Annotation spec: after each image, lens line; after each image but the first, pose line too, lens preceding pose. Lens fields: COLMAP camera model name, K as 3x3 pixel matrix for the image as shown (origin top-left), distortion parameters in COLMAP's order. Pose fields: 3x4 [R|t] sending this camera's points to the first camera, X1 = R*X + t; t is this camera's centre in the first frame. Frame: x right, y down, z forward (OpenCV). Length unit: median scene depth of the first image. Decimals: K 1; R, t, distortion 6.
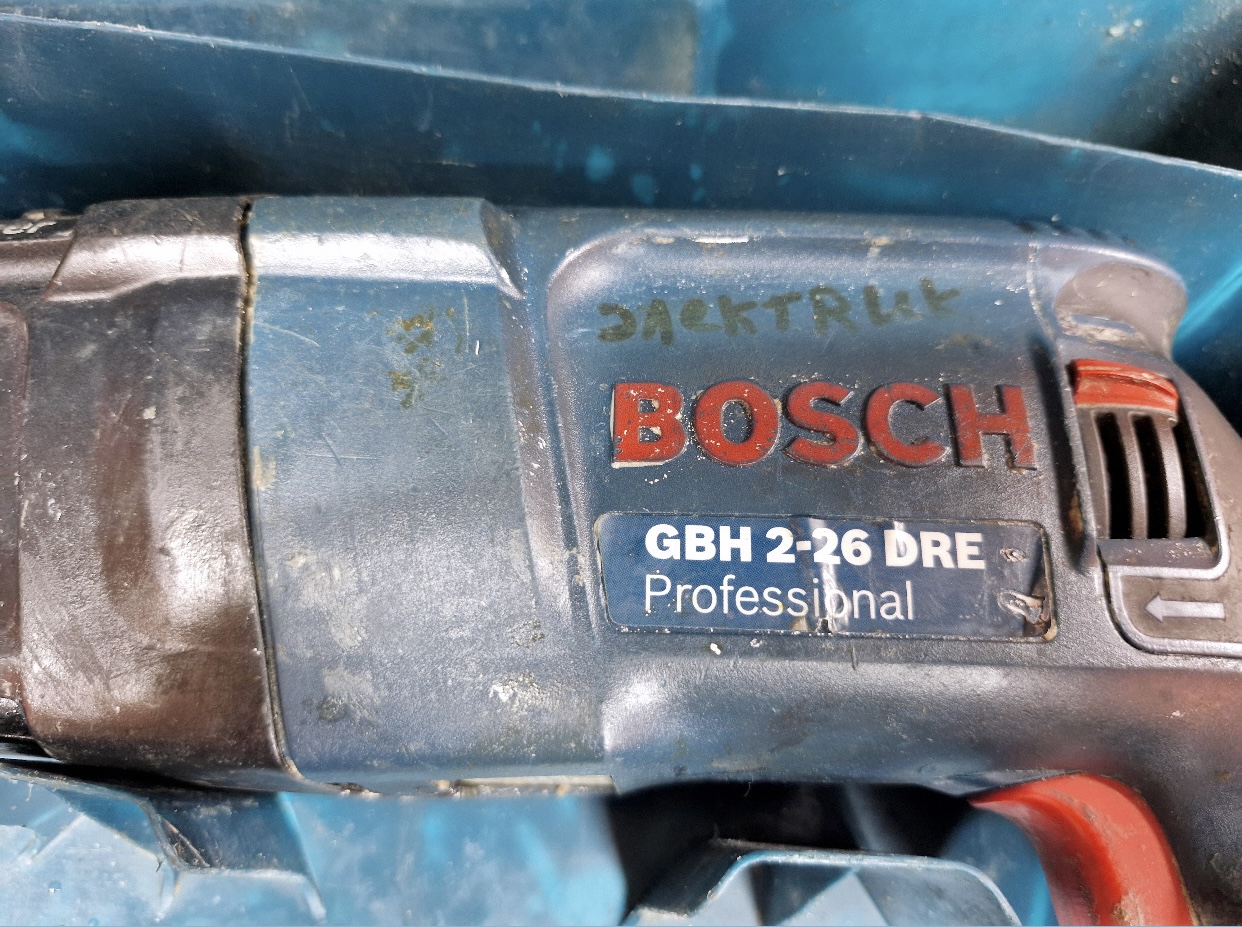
lens RADIAL K [[843.6, 0, 621.0], [0, 843.6, 463.5], [0, 0, 1]] dist [0.057971, -0.116809]
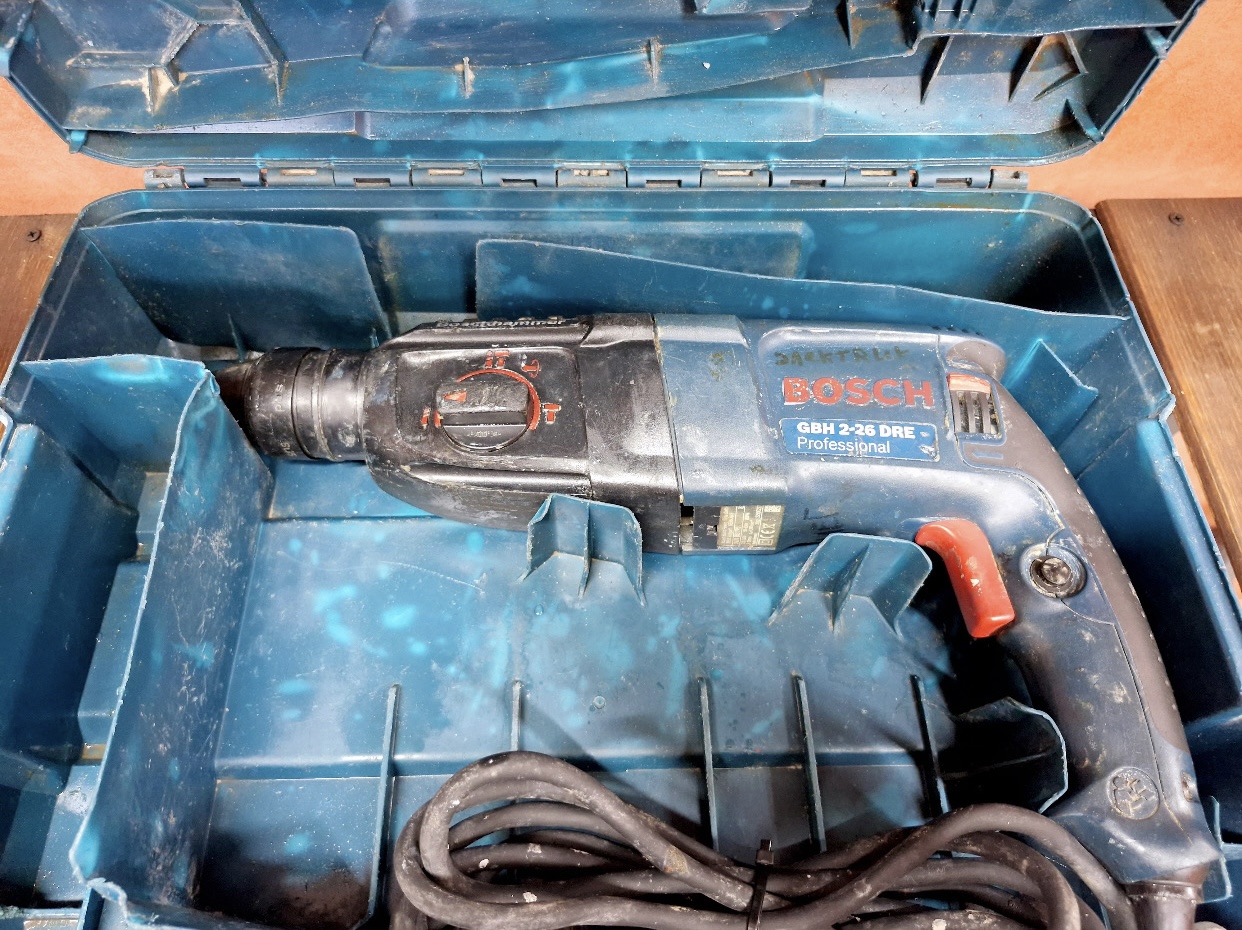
lens RADIAL K [[843.6, 0, 621.0], [0, 843.6, 465.0], [0, 0, 1]] dist [0.057971, -0.116809]
pose [[0.998944, 0.020804, -0.040960, -0.456305], [-0.026247, 0.990197, -0.137191, 0.634501], [0.037704, 0.138122, 0.989697, -1.899699]]
